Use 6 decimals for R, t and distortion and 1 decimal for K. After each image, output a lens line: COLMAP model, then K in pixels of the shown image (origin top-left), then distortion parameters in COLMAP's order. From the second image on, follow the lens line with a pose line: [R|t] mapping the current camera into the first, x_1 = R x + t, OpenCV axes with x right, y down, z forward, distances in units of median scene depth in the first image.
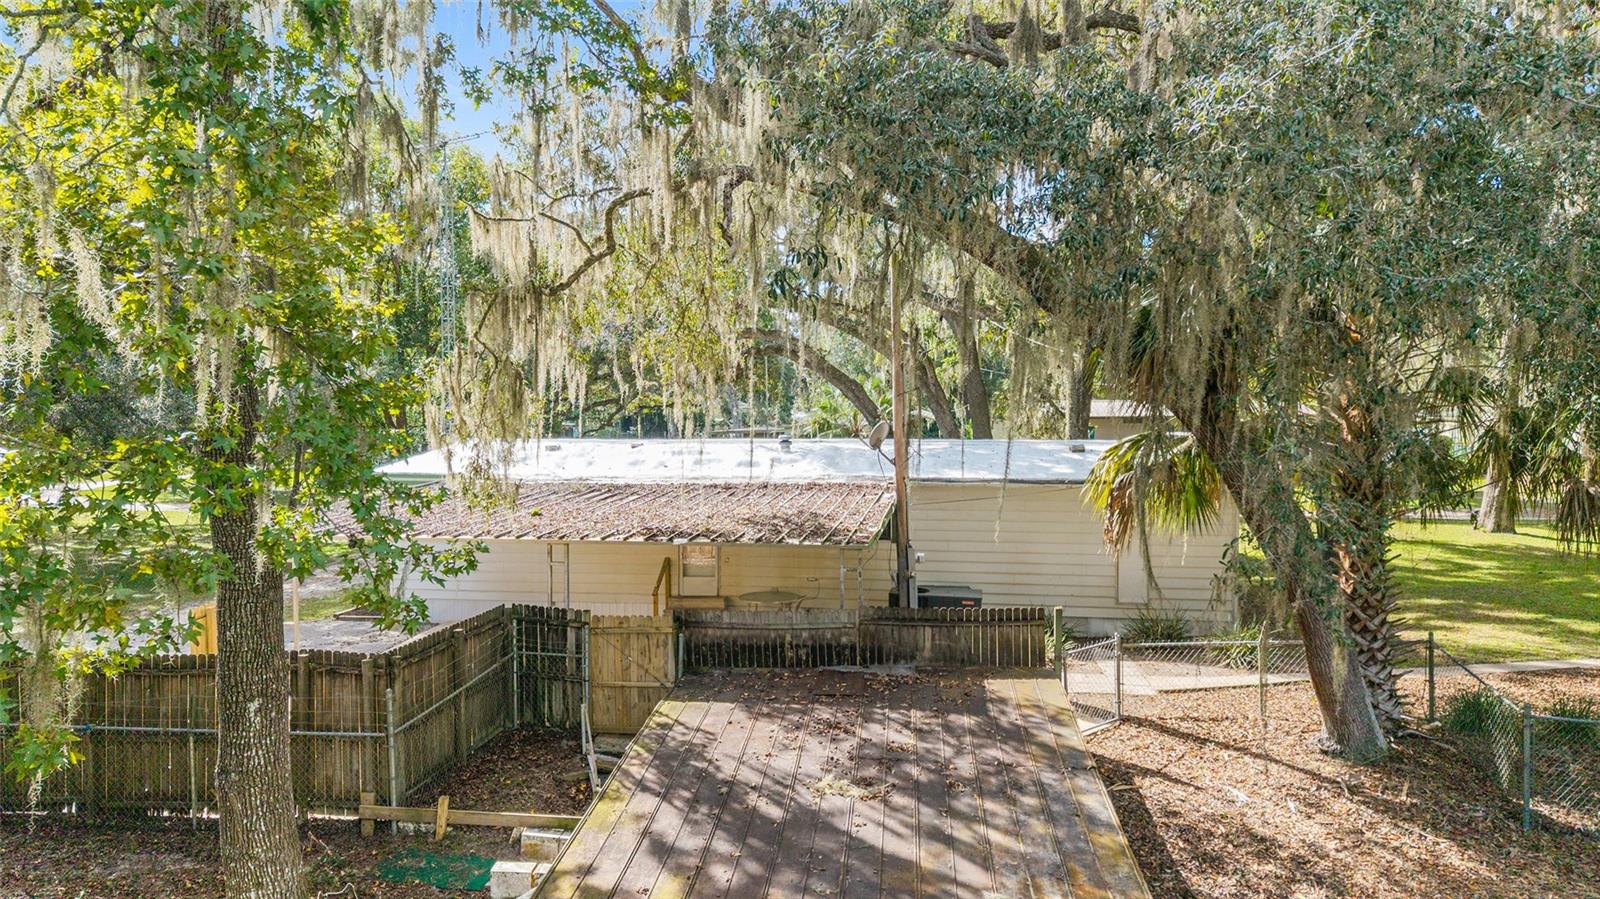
lens RADIAL K [[1066.7, 0, 800.0], [0, 1066.7, 449.5], [0, 0, 1]] dist [0.035217, -0.035127]
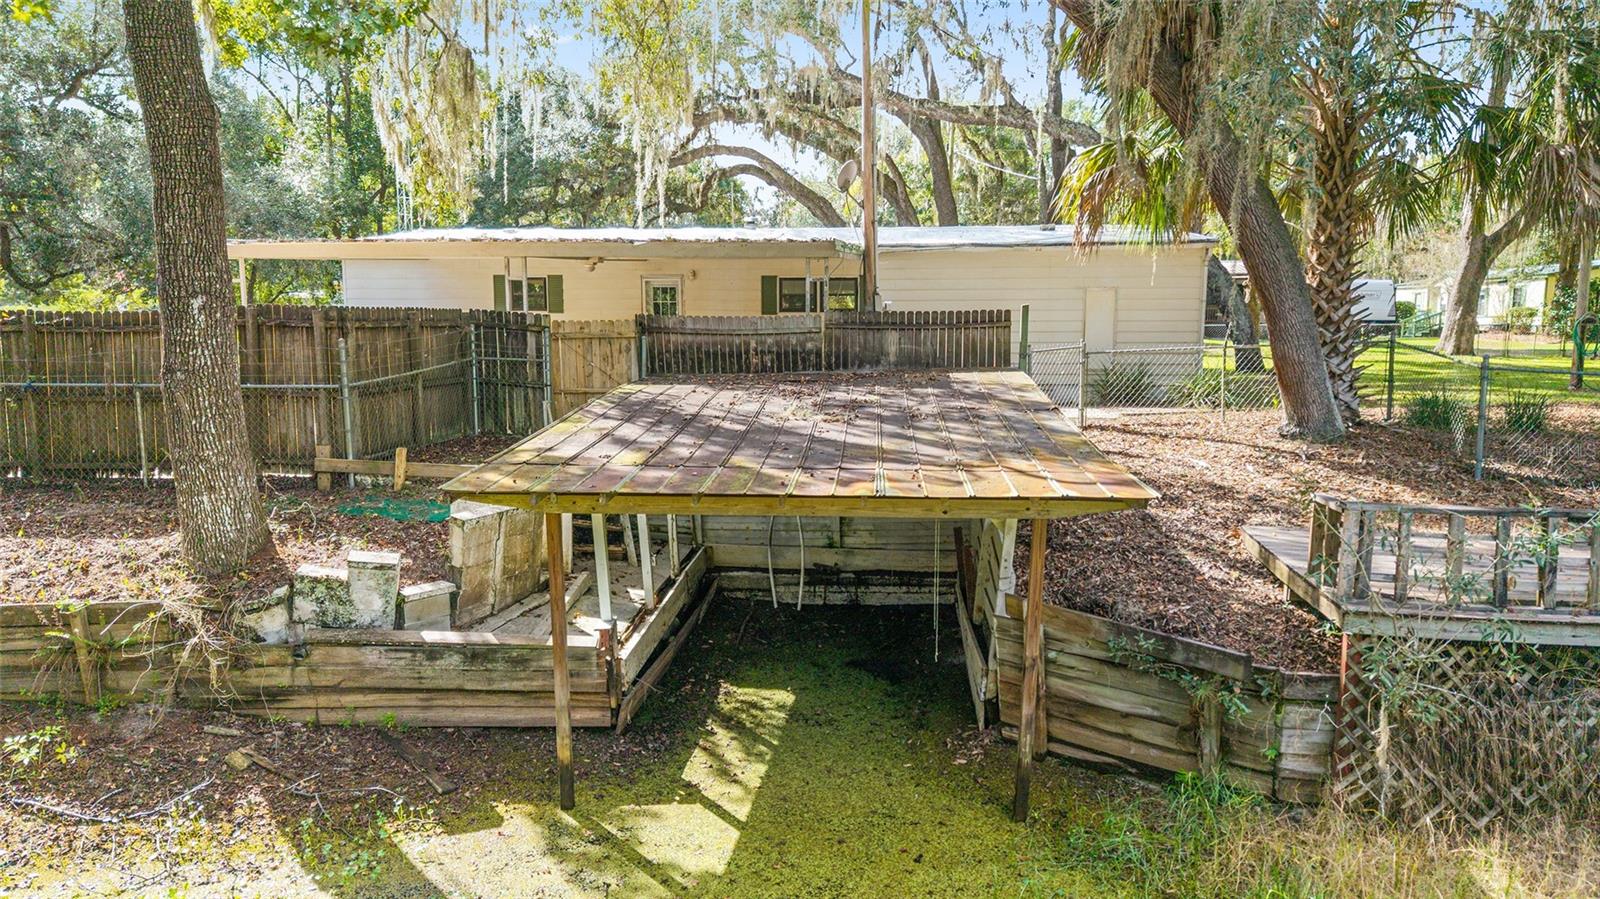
lens RADIAL K [[1068.8, 0, 800.0], [0, 1068.8, 449.5], [0, 0, 1]] dist [0.044656, -0.051960]
pose [[0.999545, 0.001102, 0.030142, 0.003588], [-0.003602, 0.996542, 0.083012, 0.232077], [-0.029946, -0.083083, 0.996093, 0.005674]]
